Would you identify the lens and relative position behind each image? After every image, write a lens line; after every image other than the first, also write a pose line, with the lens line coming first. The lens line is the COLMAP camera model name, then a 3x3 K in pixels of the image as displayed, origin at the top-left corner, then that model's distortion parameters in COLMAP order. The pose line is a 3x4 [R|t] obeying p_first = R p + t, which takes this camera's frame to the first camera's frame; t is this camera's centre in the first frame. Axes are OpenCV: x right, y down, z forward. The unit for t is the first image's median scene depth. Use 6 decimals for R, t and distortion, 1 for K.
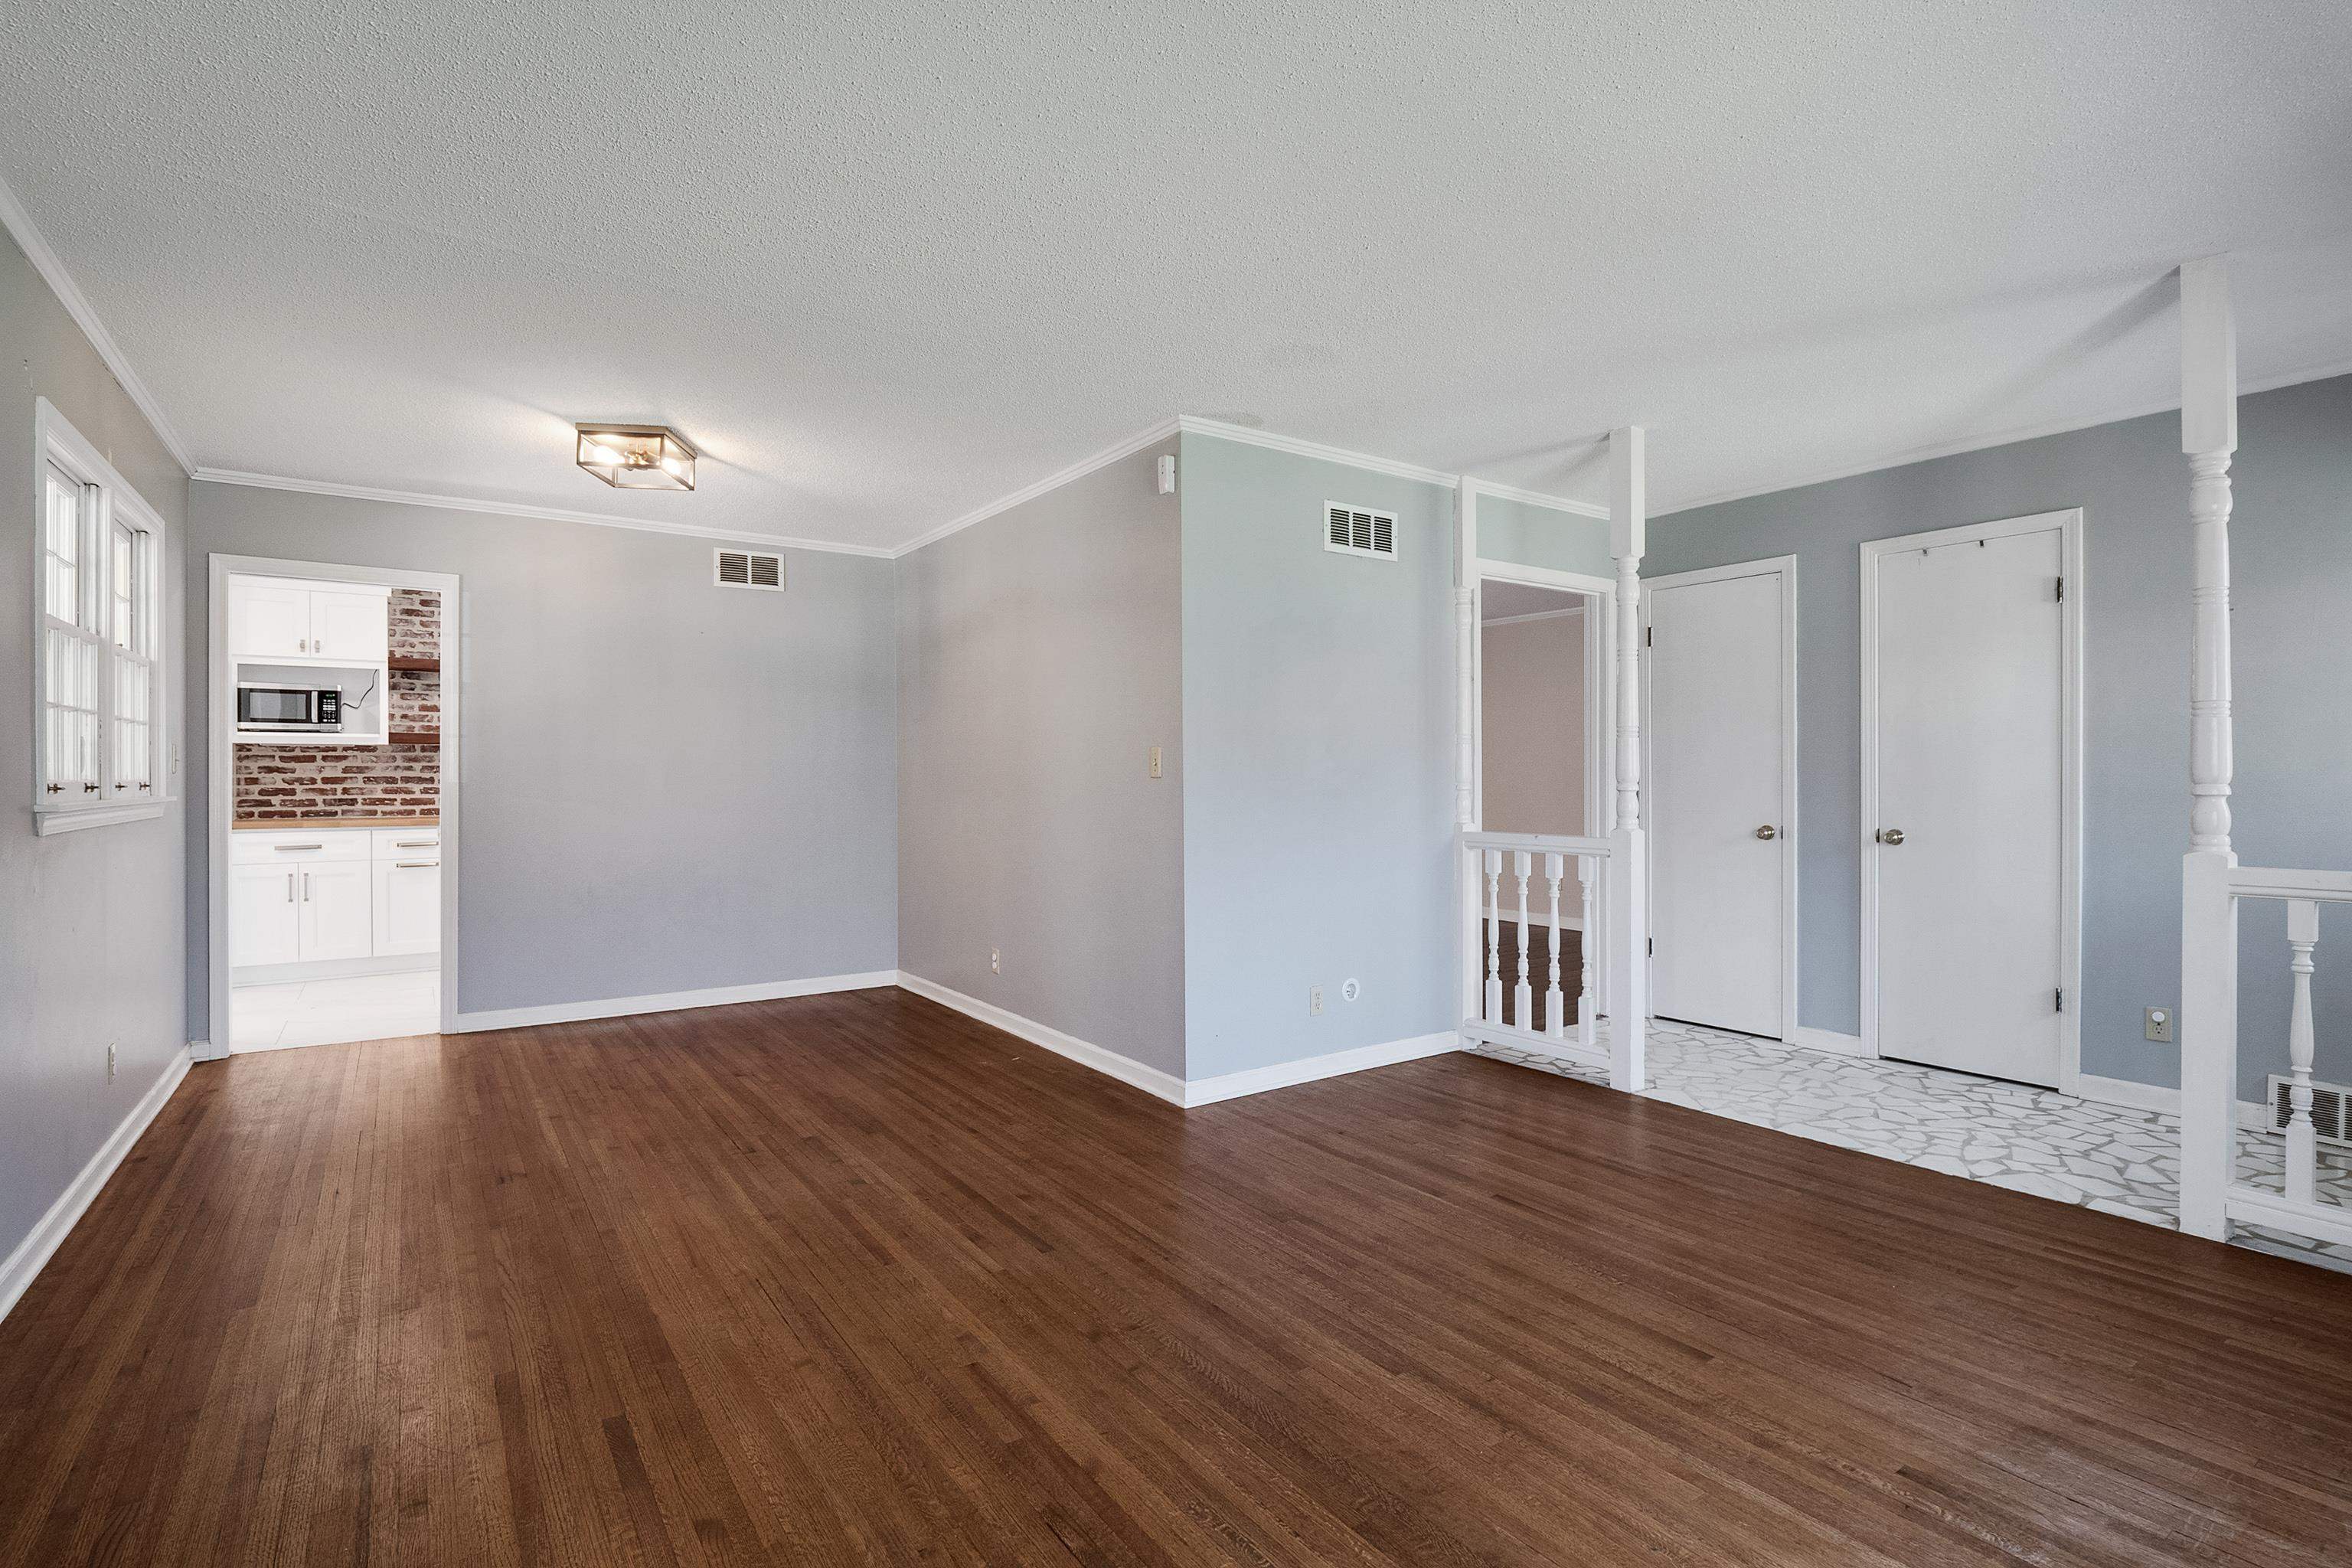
lens RADIAL K [[1094.6, 0, 1176.0], [0, 1094.6, 784.0], [0, 0, 1]] dist [-0.001482, -0.000321]
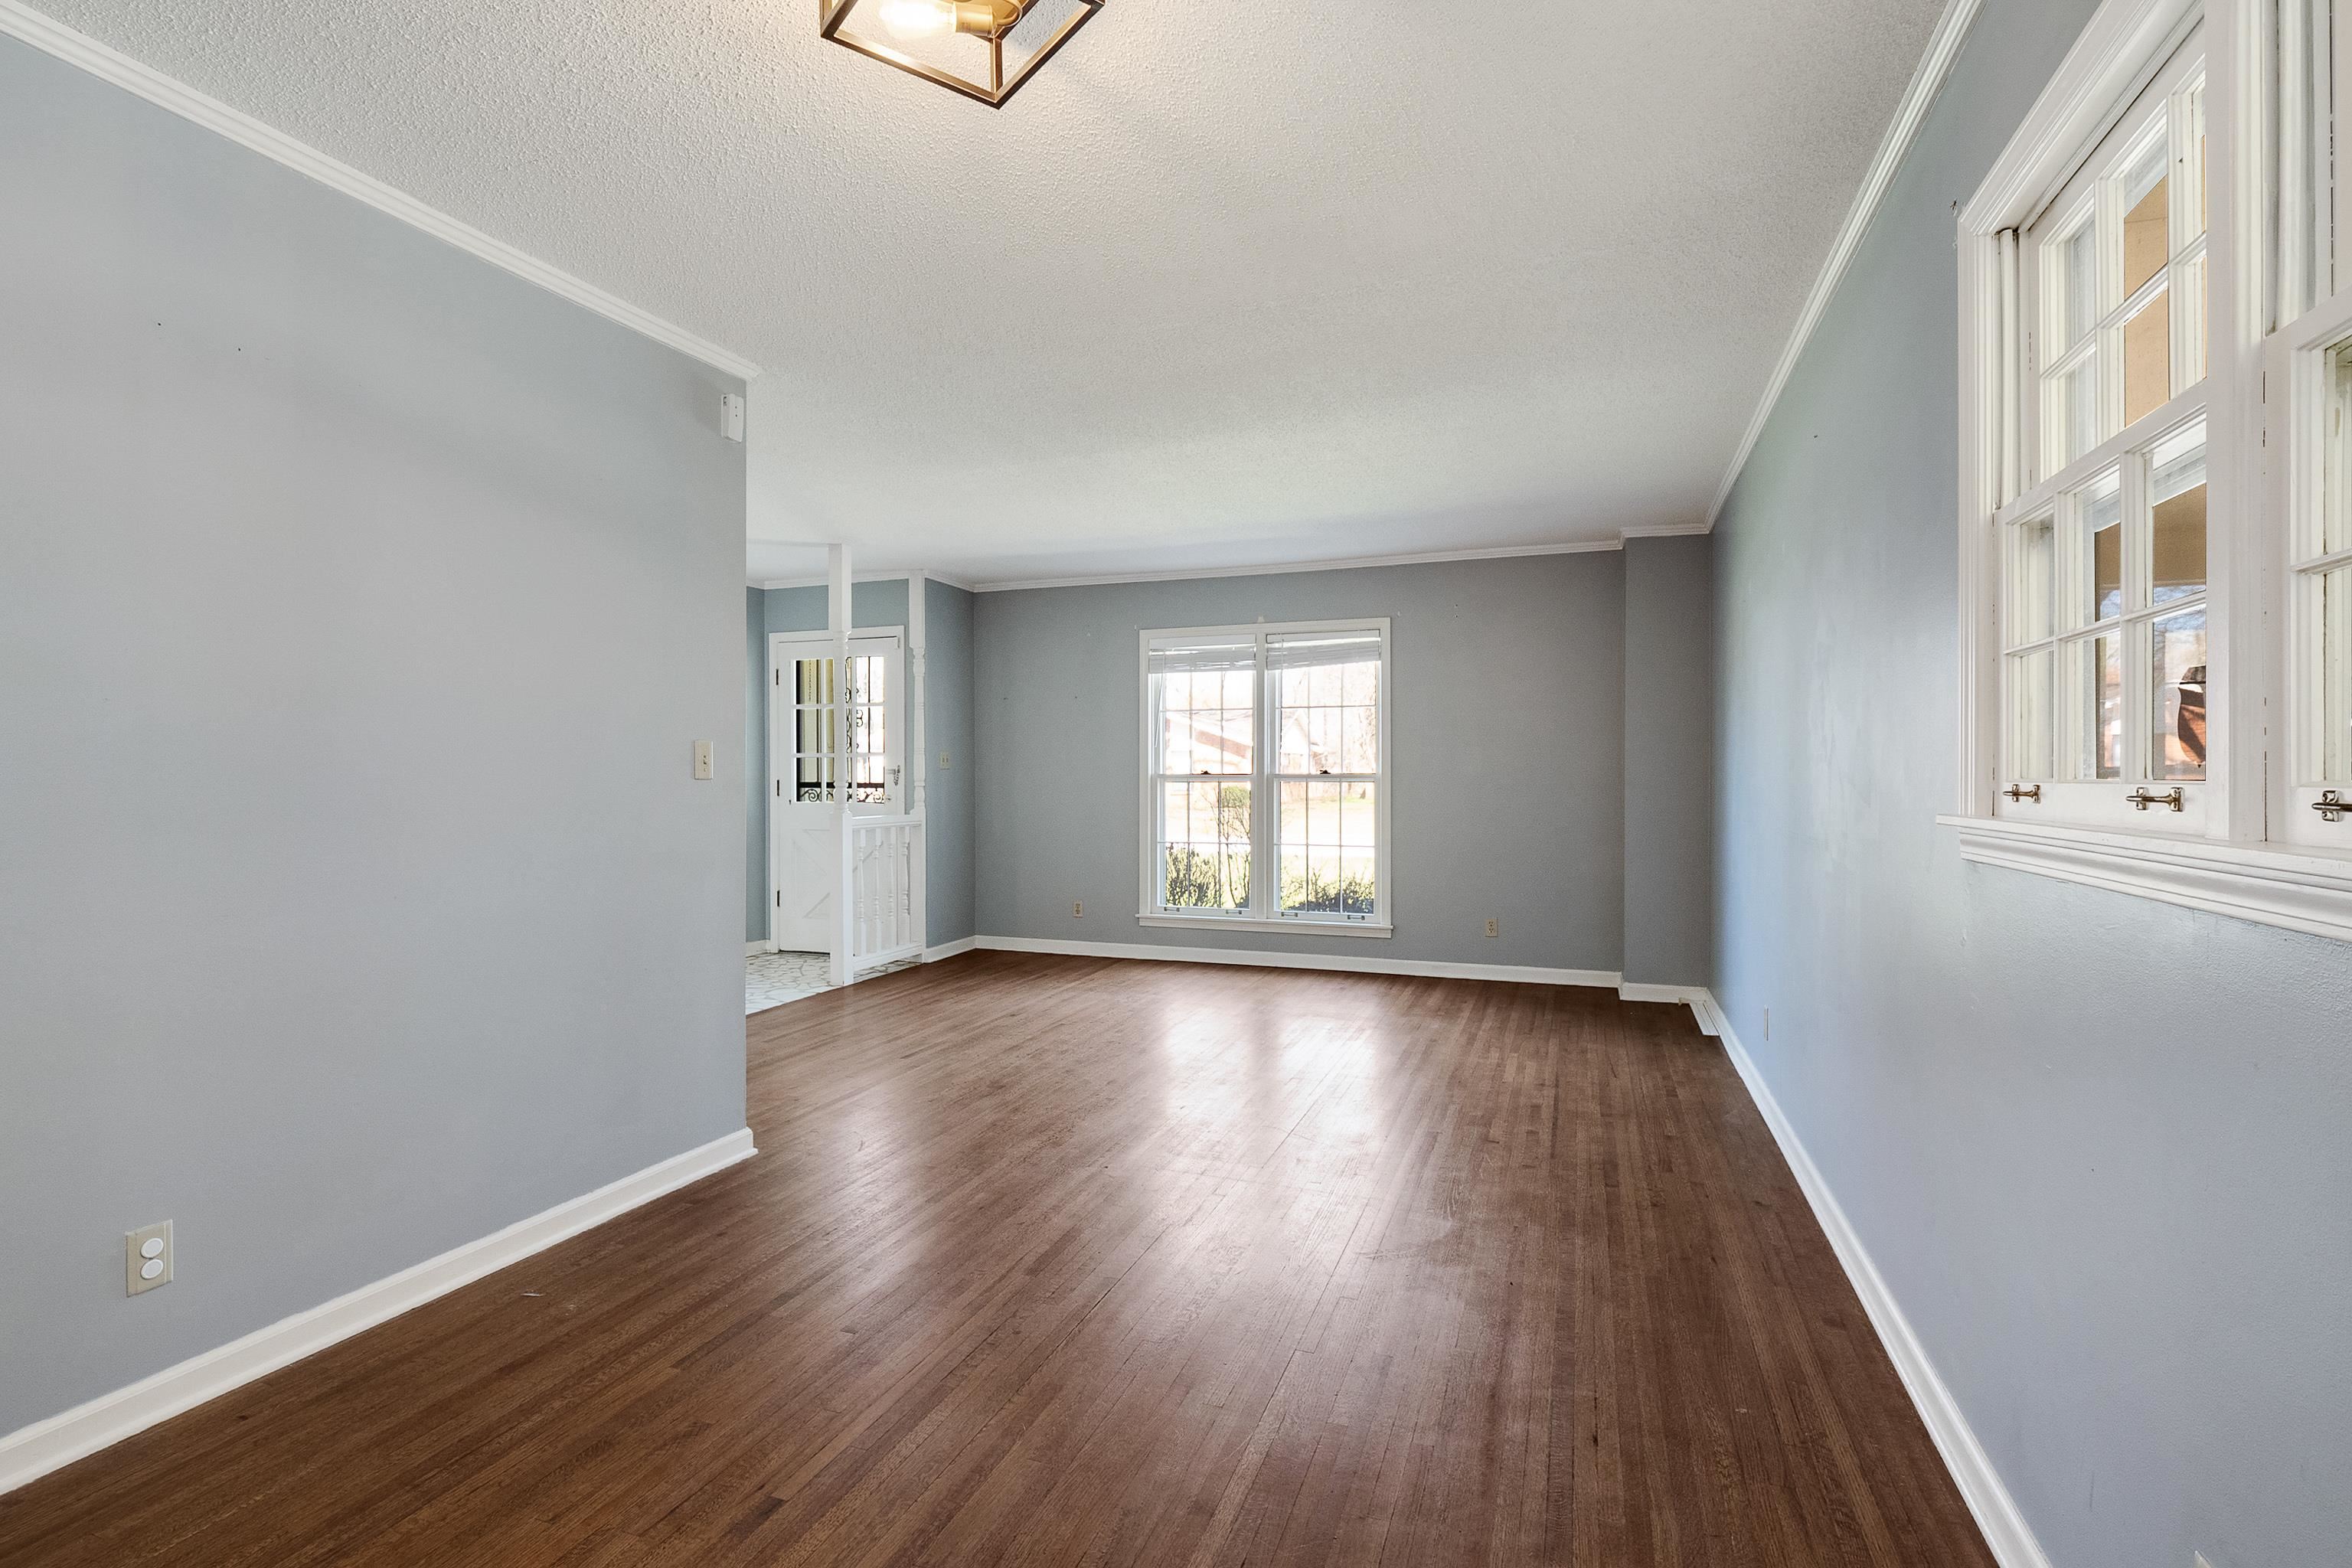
lens RADIAL K [[1094.6, 0, 1176.0], [0, 1094.6, 784.0], [0, 0, 1]] dist [-0.001482, -0.000321]
pose [[-0.573336, 0.002919, 0.819315, -0.871916], [0.012479, 0.999909, 0.005171, -0.000033], [-0.819225, 0.013189, -0.573320, 1.181945]]
